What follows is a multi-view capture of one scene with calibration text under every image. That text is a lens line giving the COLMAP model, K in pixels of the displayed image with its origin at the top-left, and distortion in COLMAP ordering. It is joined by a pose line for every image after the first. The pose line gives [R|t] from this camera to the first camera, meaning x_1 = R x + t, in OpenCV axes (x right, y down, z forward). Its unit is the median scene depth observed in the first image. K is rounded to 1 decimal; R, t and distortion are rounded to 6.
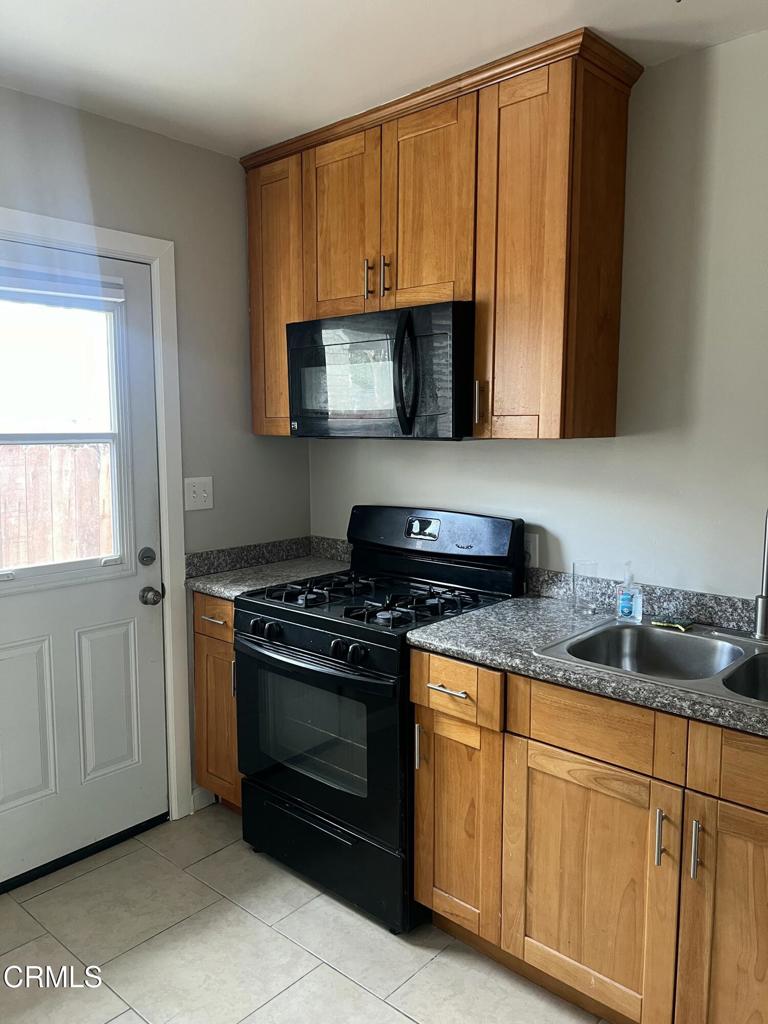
lens RADIAL K [[771.0, 0, 381.8], [0, 771.0, 510.9], [0, 0, 1]] dist [0.070694, -0.077147]
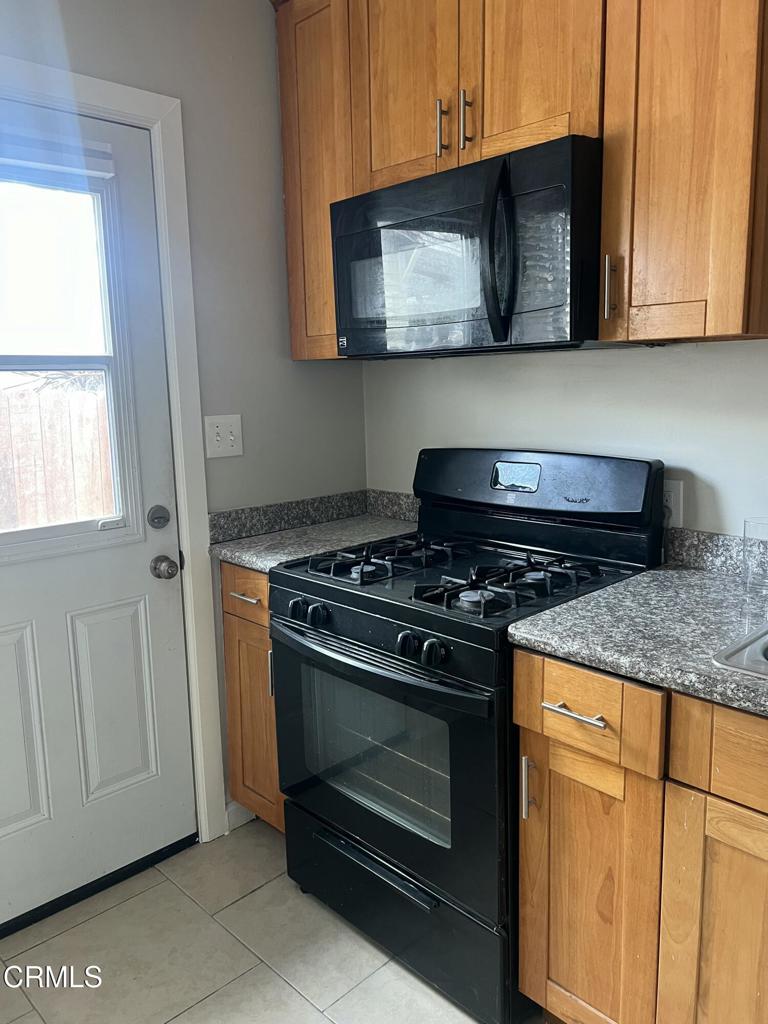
lens RADIAL K [[771.0, 0, 379.5], [0, 771.0, 505.3], [0, 0, 1]] dist [0.070694, -0.077147]
pose [[0.997070, -0.010827, -0.075721, -0.023767], [0.014567, 0.998692, 0.049016, 0.012891], [0.075091, -0.049975, 0.995924, 0.259464]]
